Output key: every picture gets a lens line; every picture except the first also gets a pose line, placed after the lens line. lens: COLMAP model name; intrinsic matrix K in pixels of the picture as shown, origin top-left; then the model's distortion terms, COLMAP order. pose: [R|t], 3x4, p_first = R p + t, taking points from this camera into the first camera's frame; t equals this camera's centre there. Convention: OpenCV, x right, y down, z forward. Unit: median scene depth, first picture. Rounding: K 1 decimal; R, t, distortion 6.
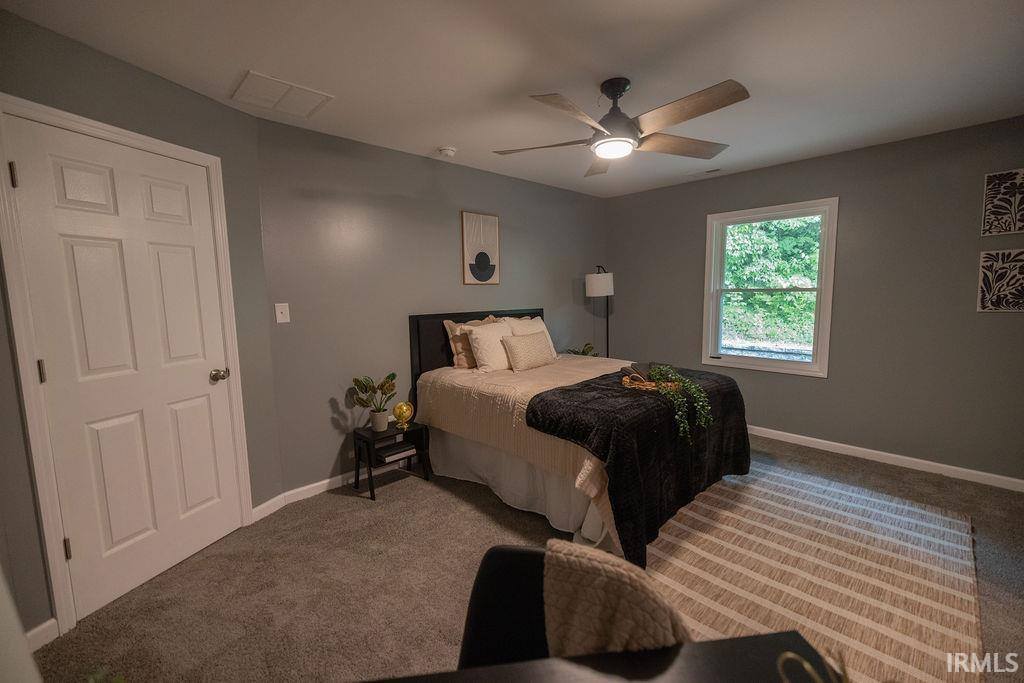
lens RADIAL K [[432.6, 0, 511.8], [0, 432.6, 341.0], [0, 0, 1]] dist [0.001832, 0.000438]
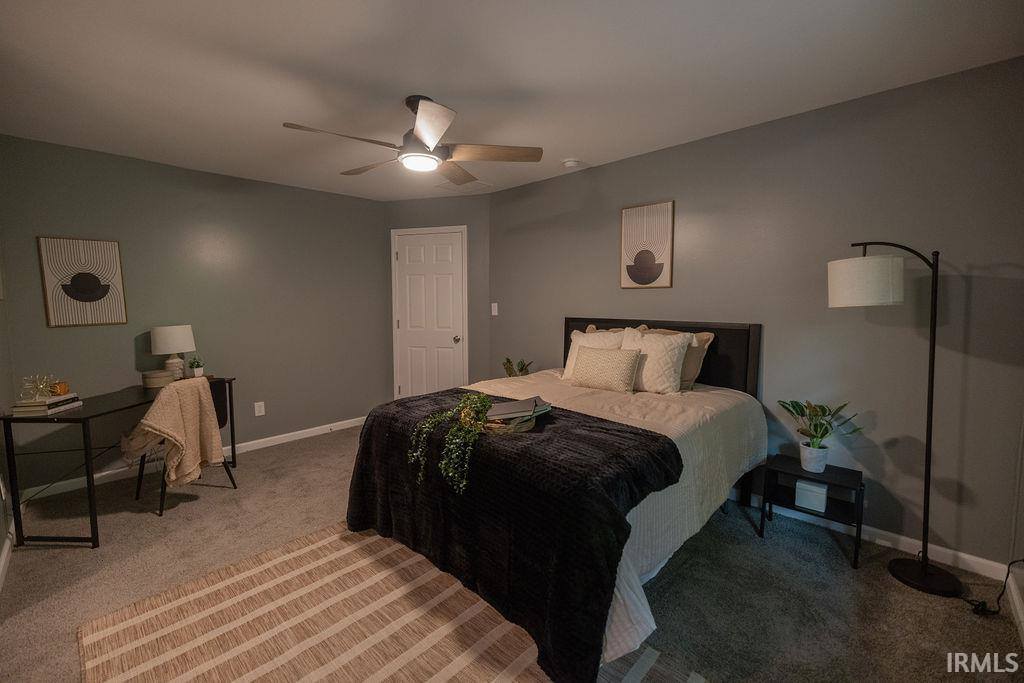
lens RADIAL K [[432.6, 0, 508.5], [0, 432.6, 339.8], [0, 0, 1]] dist [0.001832, 0.000438]
pose [[0.037516, 0.110148, -0.993207, 0.853151], [-0.106933, 0.988642, 0.105602, -0.099800], [0.993558, 0.102244, 0.048868, 0.773295]]
